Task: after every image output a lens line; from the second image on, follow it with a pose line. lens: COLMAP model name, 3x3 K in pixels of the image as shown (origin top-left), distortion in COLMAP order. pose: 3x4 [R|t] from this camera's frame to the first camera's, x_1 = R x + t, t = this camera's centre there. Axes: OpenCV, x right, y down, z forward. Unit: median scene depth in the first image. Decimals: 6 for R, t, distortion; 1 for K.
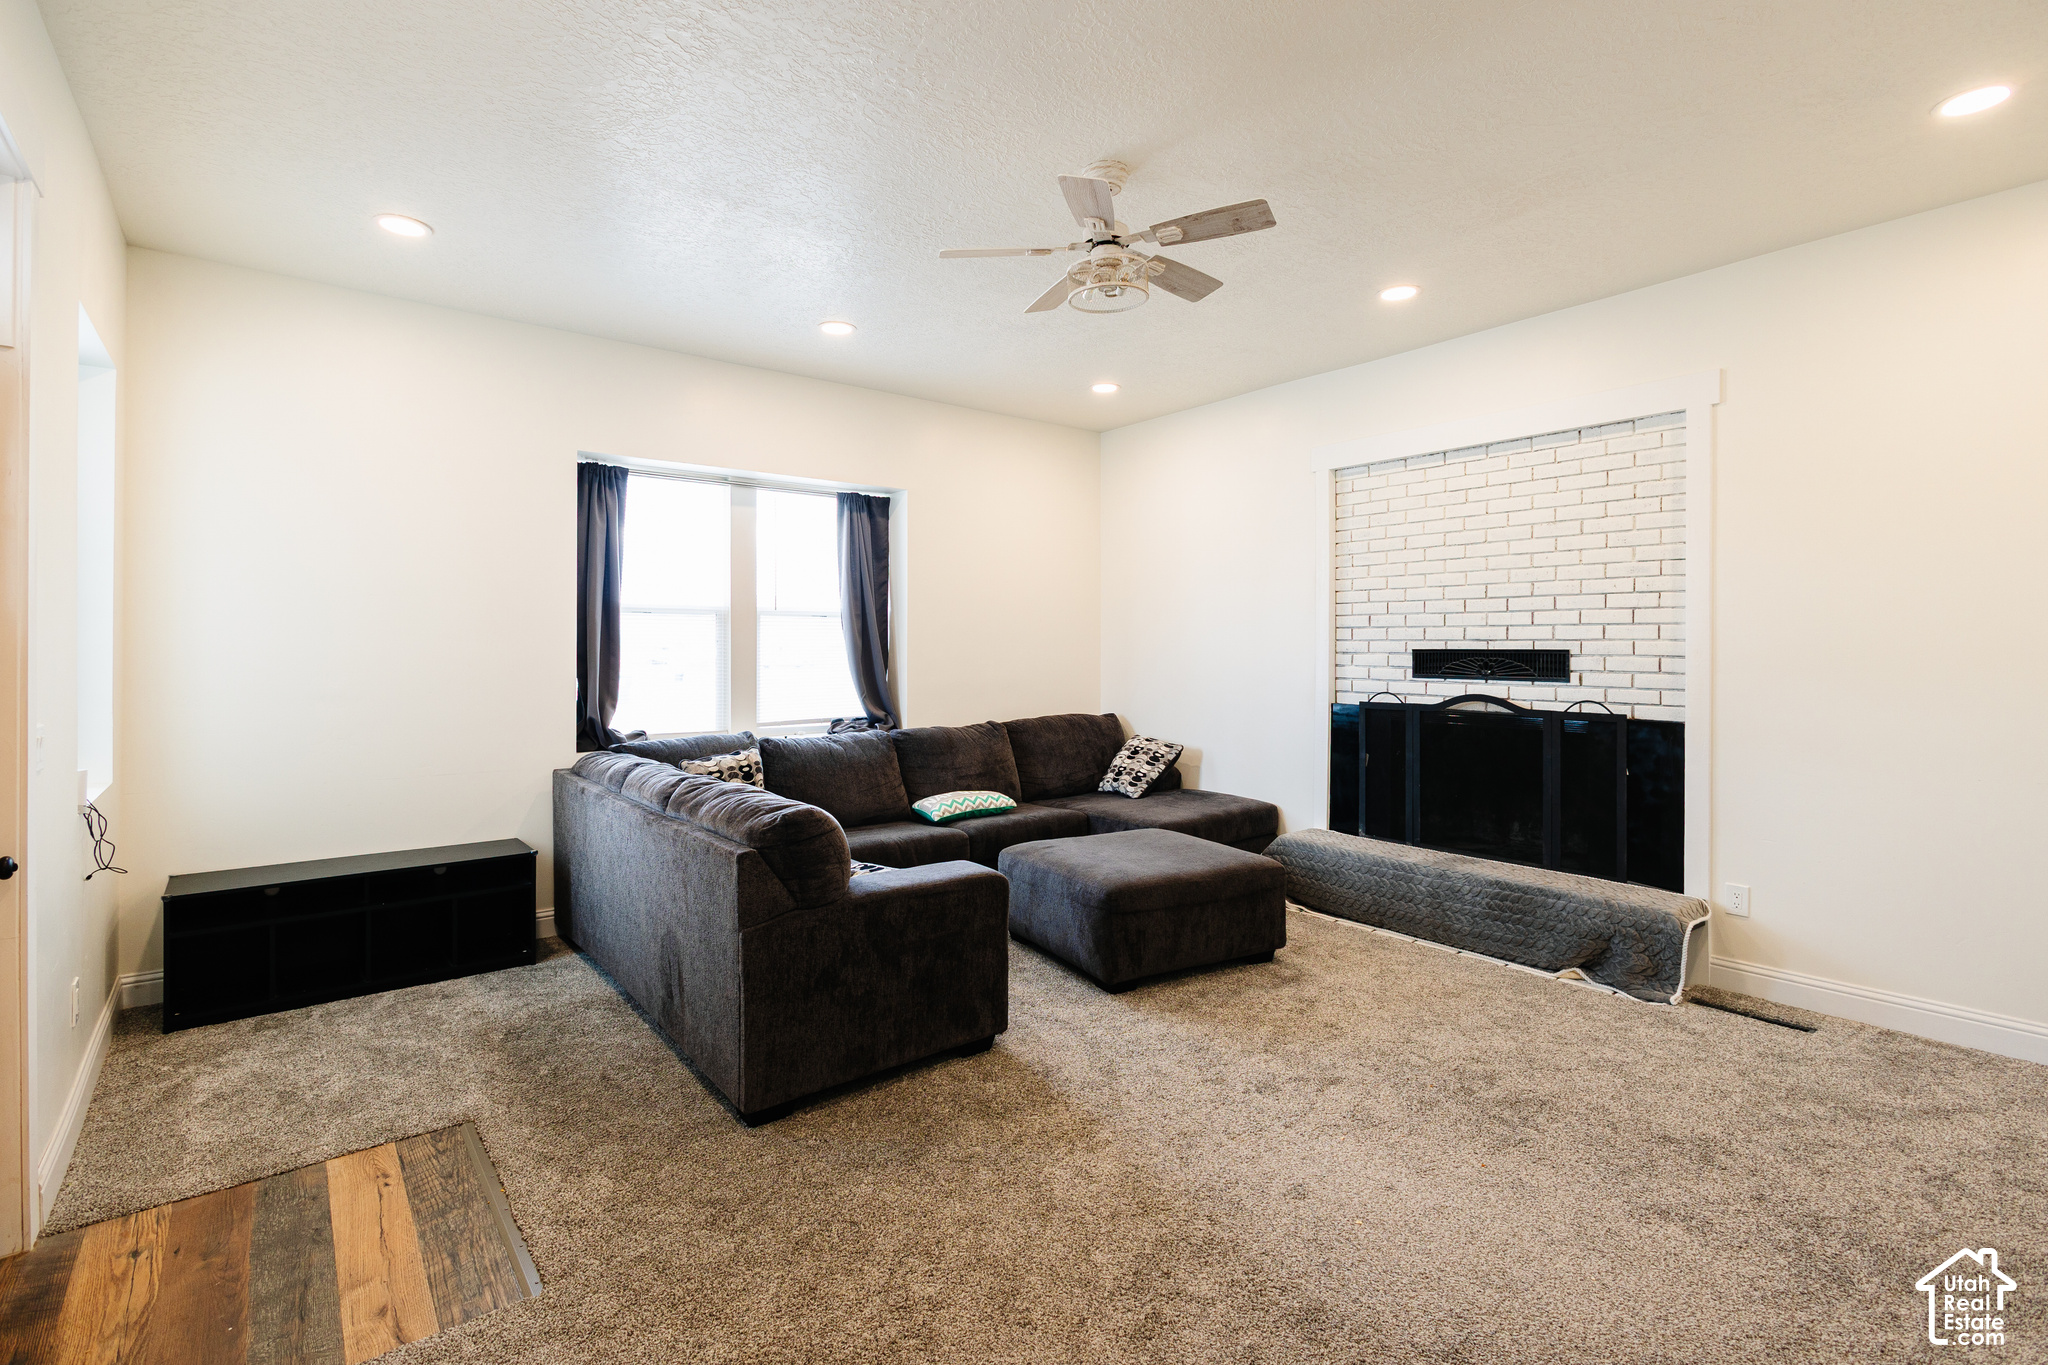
lens RADIAL K [[954.6, 0, 1012.6], [0, 954.6, 640.3], [0, 0, 1]] dist [0.002621, -0.000238]
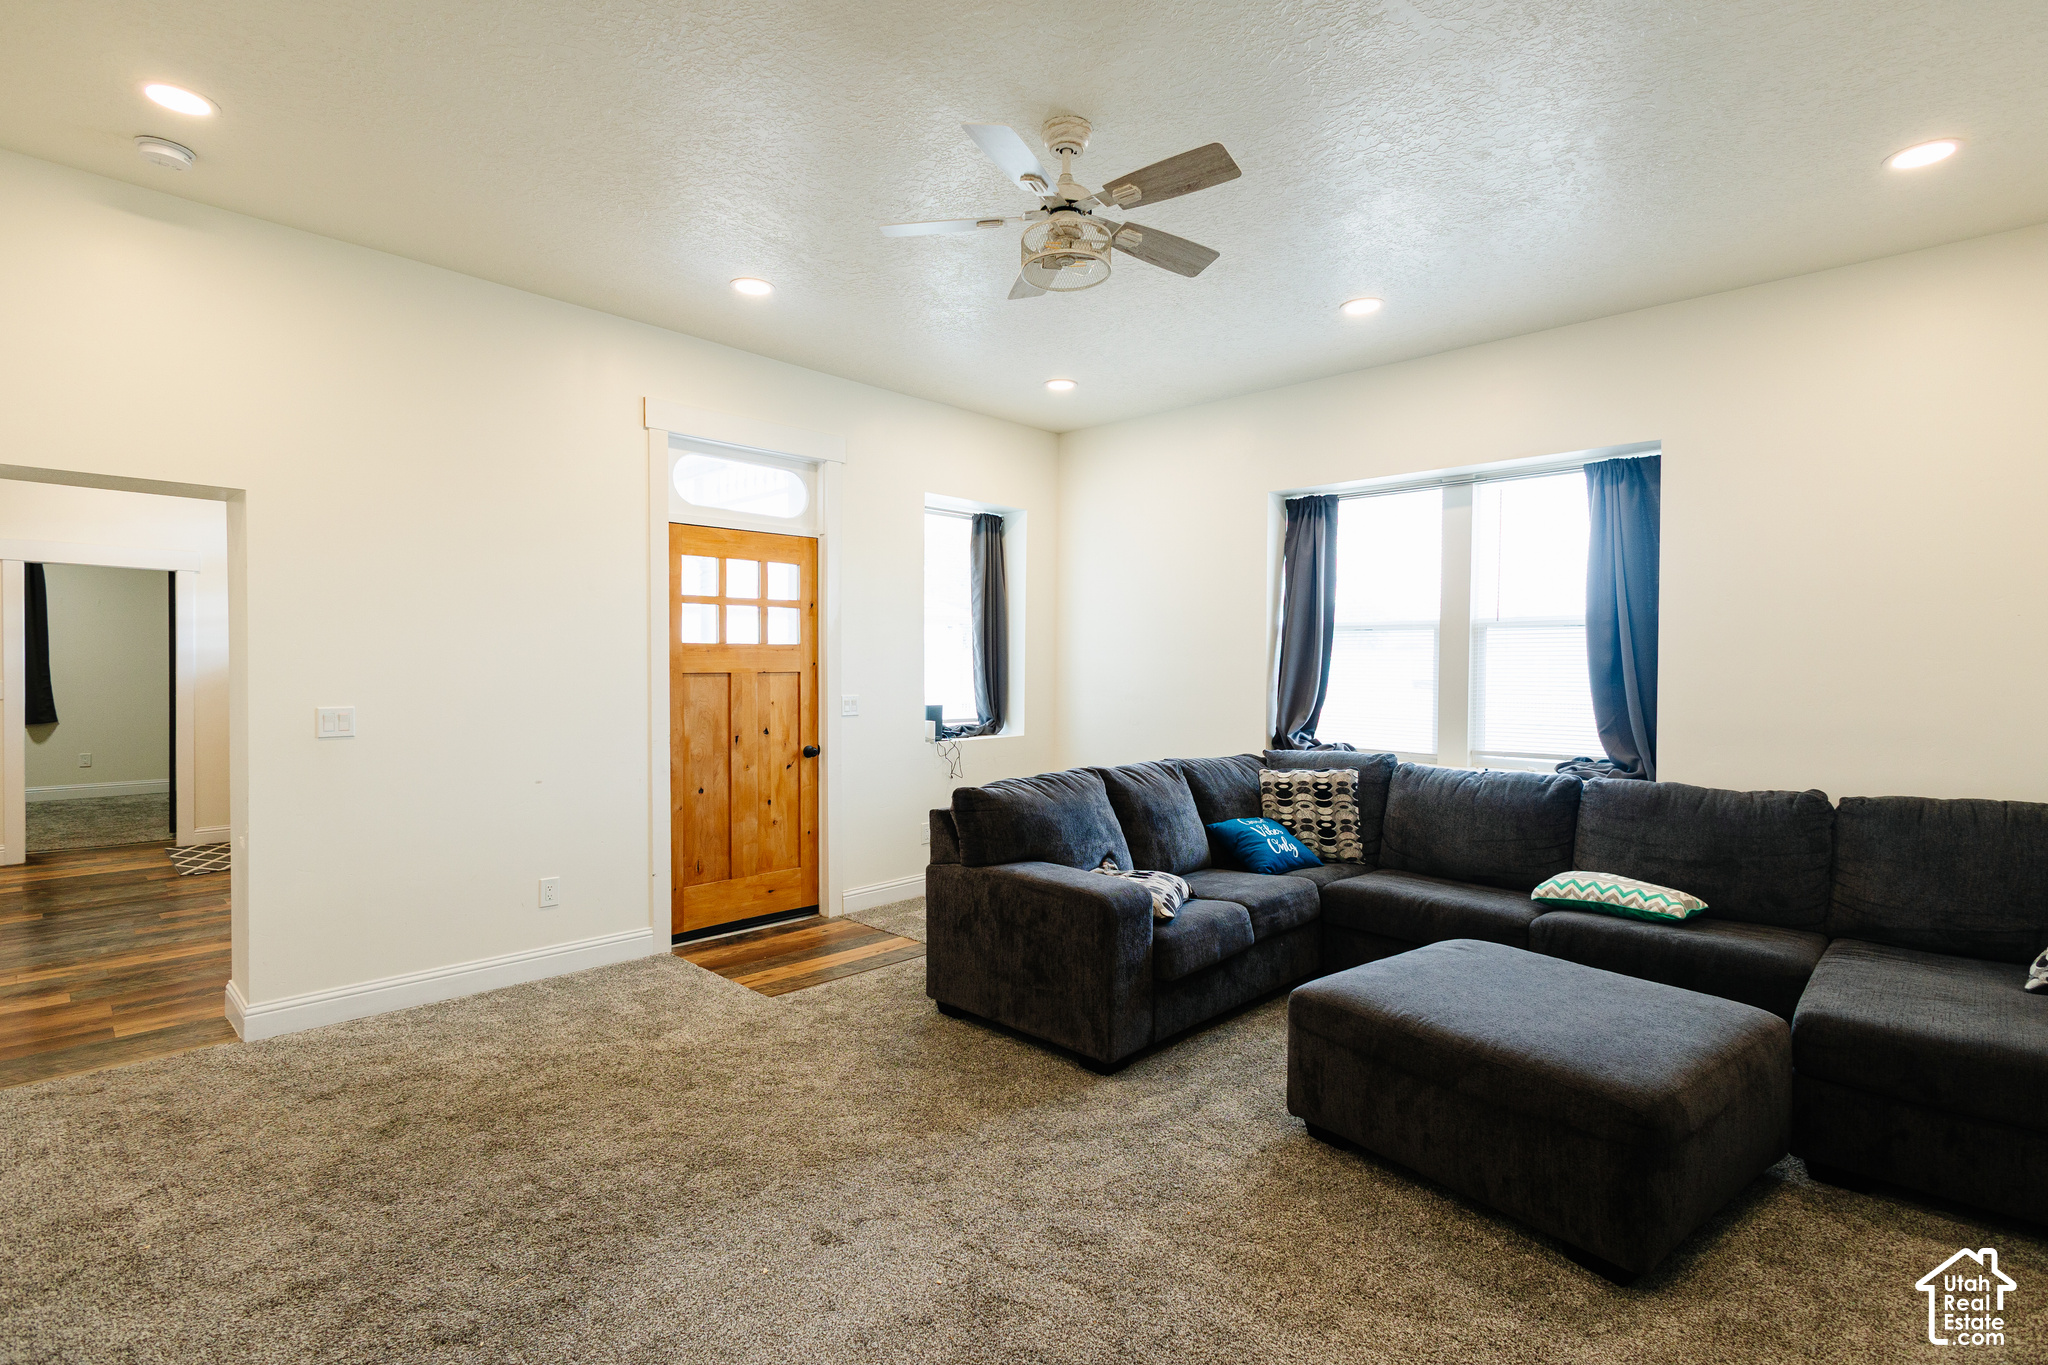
lens RADIAL K [[954.6, 0, 1023.2], [0, 954.6, 681.4], [0, 0, 1]] dist [0.002621, -0.000238]
pose [[0.134403, 0.018381, -0.990756, 0.563855], [0.000029, 0.999828, 0.018553, 0.006362], [0.990927, -0.002522, 0.134379, 0.484181]]
